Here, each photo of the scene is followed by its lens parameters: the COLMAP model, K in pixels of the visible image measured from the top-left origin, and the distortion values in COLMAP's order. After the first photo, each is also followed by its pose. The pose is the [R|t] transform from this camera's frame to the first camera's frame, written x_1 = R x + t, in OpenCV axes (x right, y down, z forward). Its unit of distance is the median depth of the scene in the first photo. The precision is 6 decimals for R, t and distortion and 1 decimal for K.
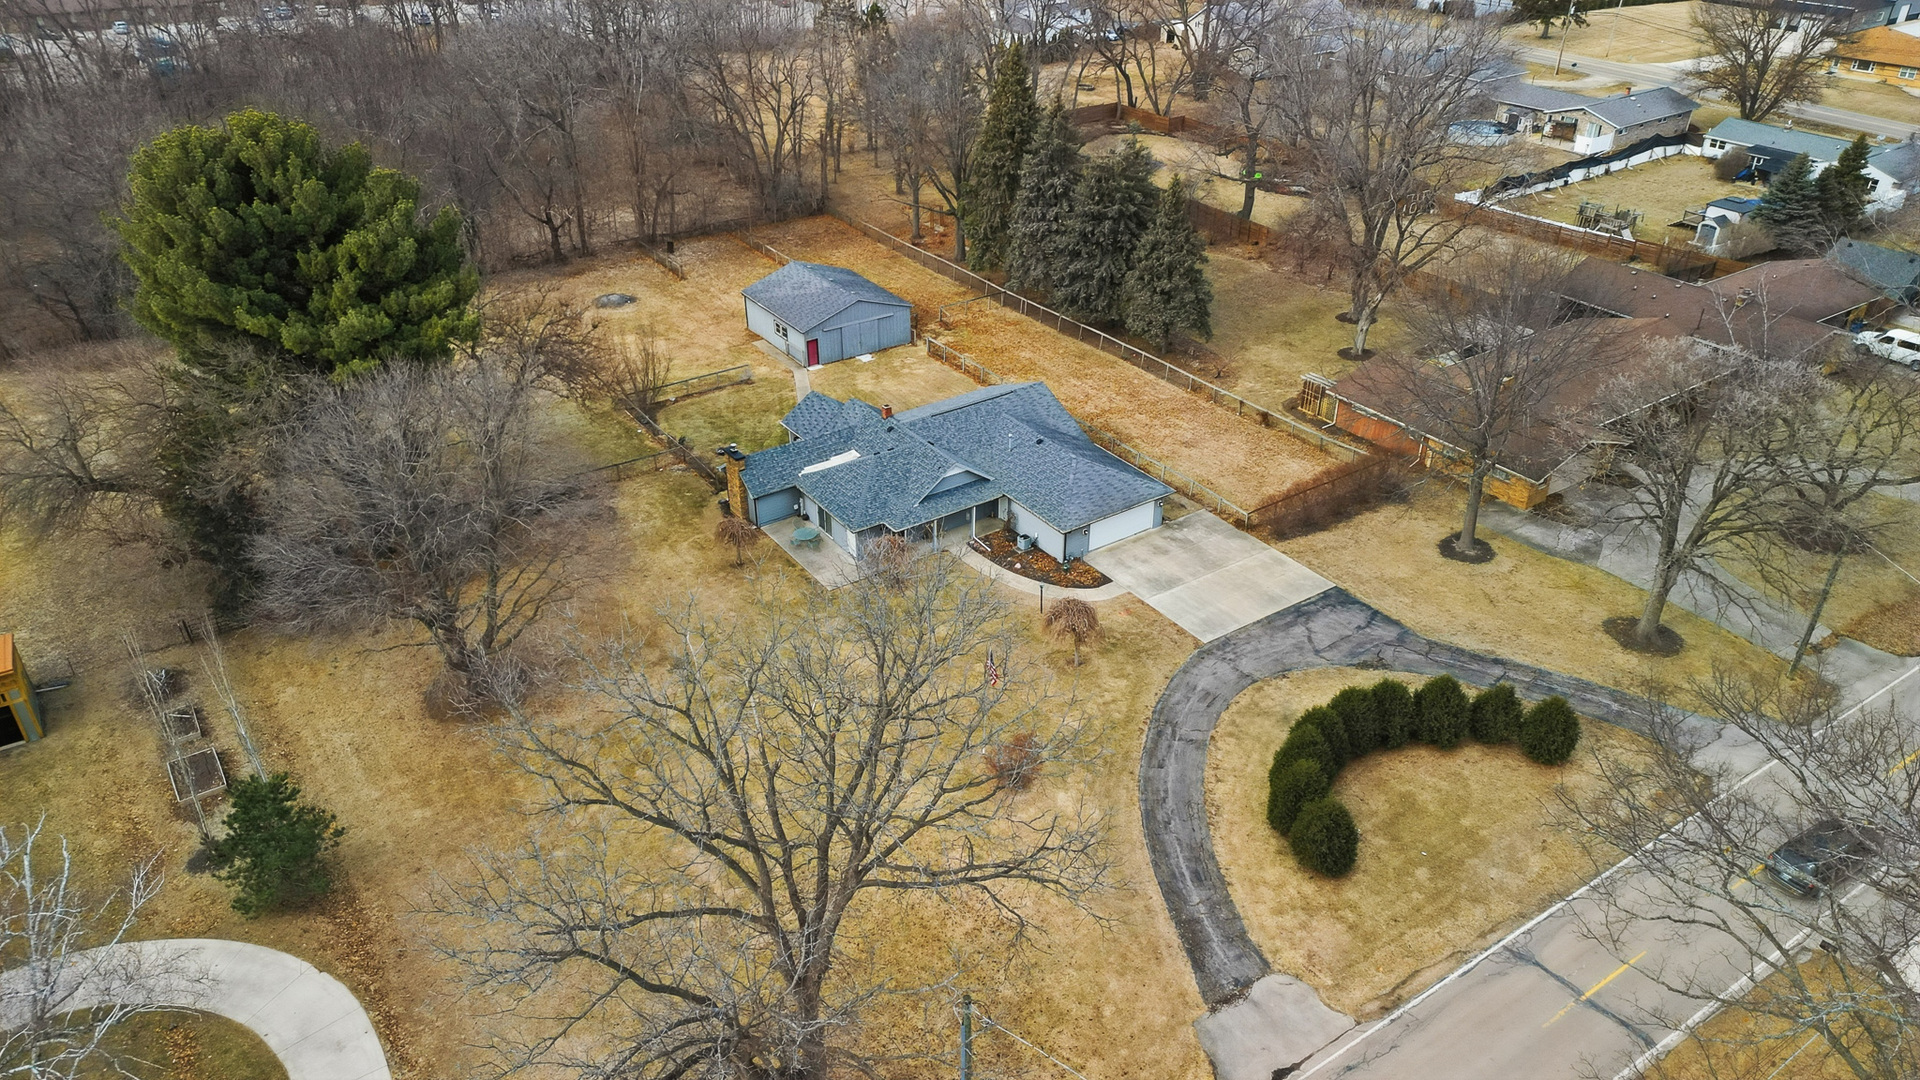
lens RADIAL K [[1334.3, 0, 957.5], [0, 1334.3, 545.5], [0, 0, 1]] dist [0.064342, -0.054210]
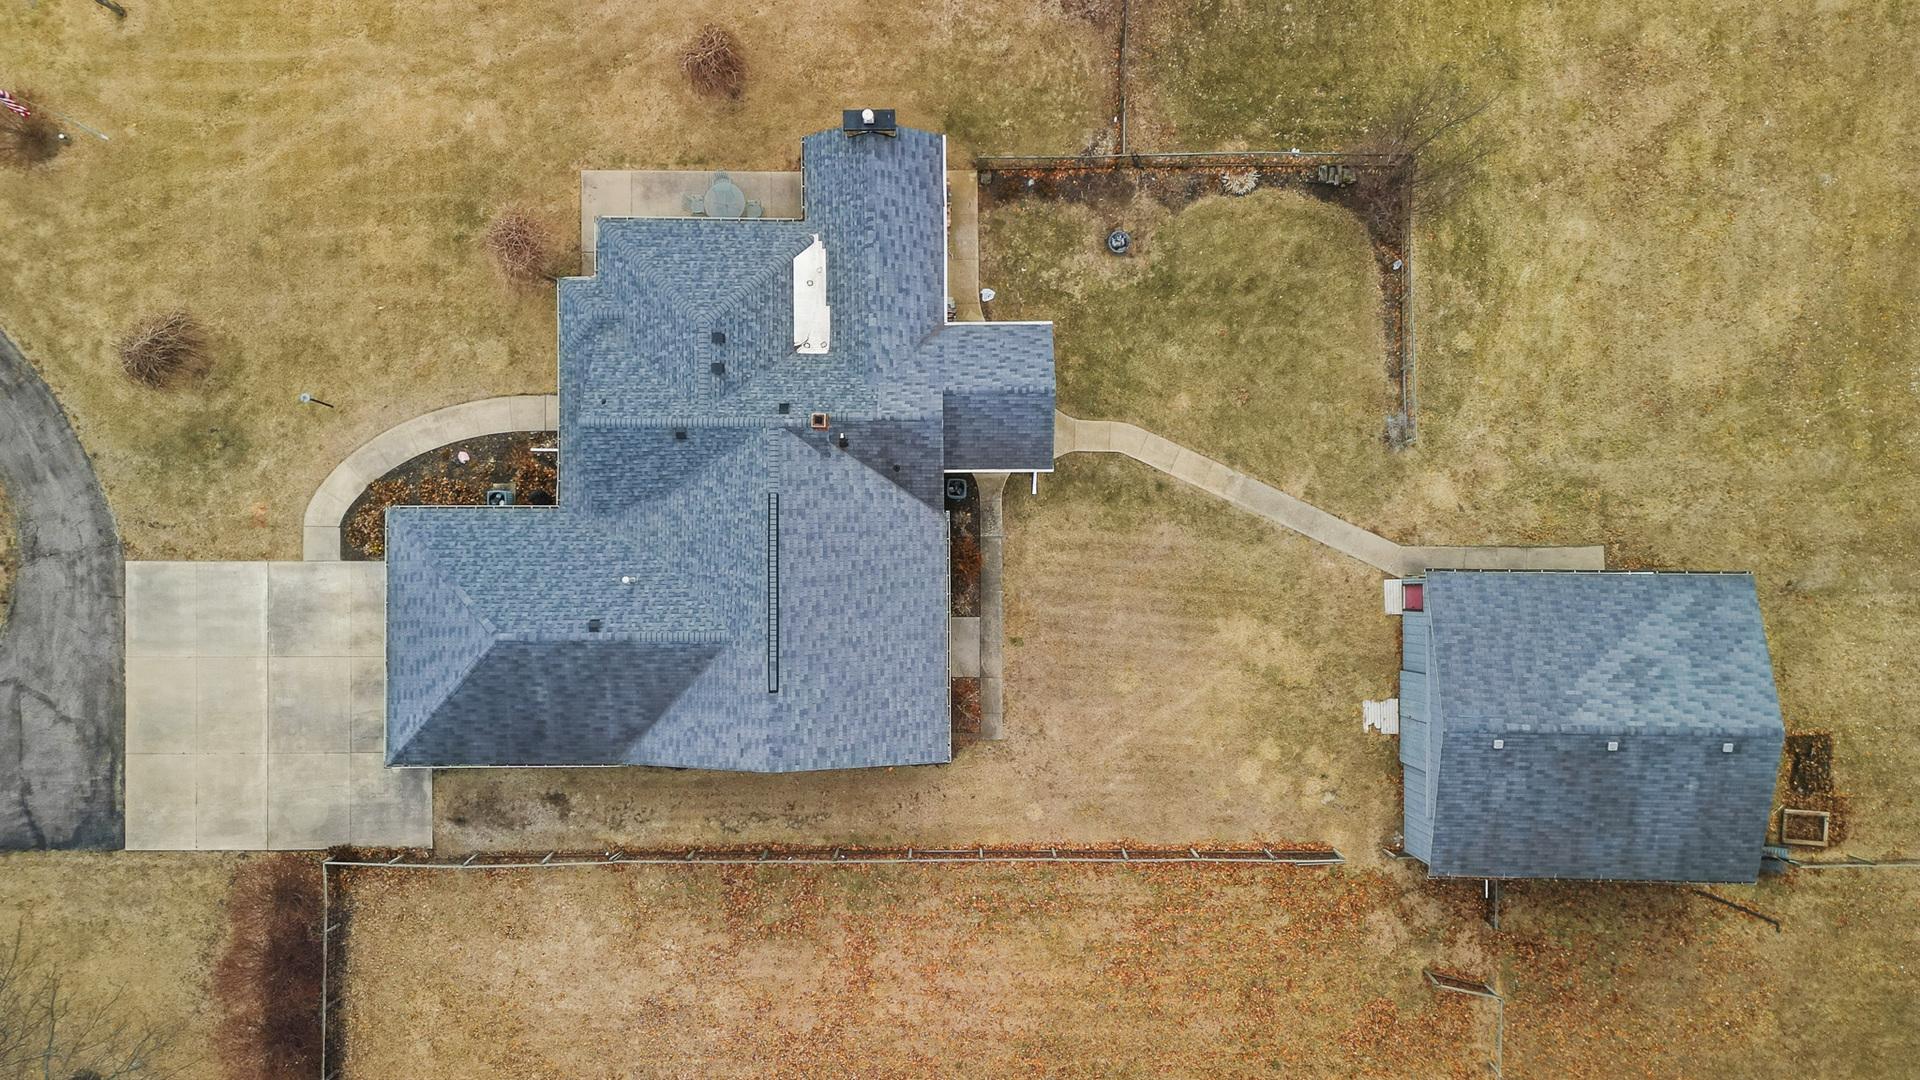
lens RADIAL K [[1334.3, 0, 965.4], [0, 1334.3, 574.1], [0, 0, 1]] dist [0.064342, -0.054210]
pose [[-0.562856, 0.826468, -0.011983, -0.031900], [-0.421118, -0.274263, 0.864546, -0.616172], [0.711233, 0.491661, 0.502411, 0.864369]]
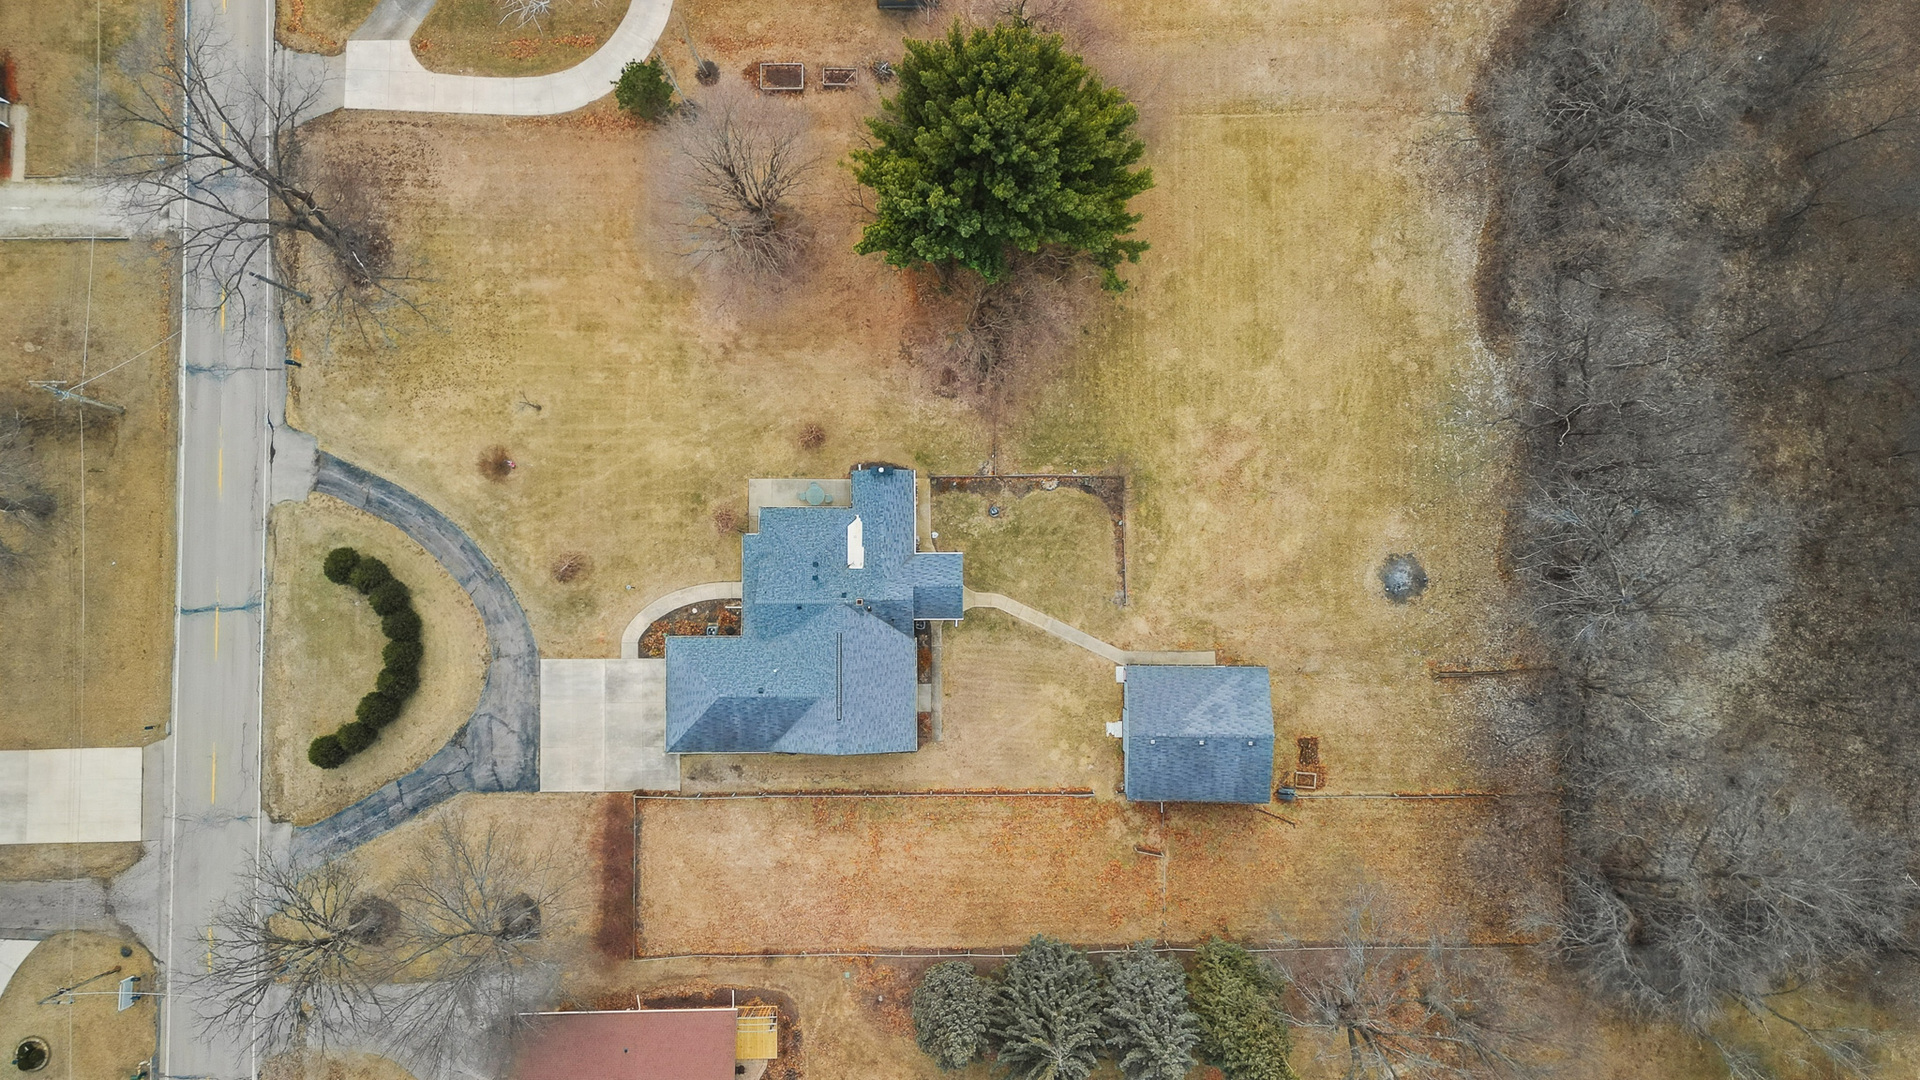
lens RADIAL K [[1334.3, 0, 965.1], [0, 1334.3, 543.6], [0, 0, 1]] dist [0.064342, -0.054210]
pose [[-0.562796, 0.825796, -0.036358, -0.111824], [-0.427898, -0.253423, 0.867571, -1.220082], [0.707222, 0.503824, 0.495982, 0.485170]]
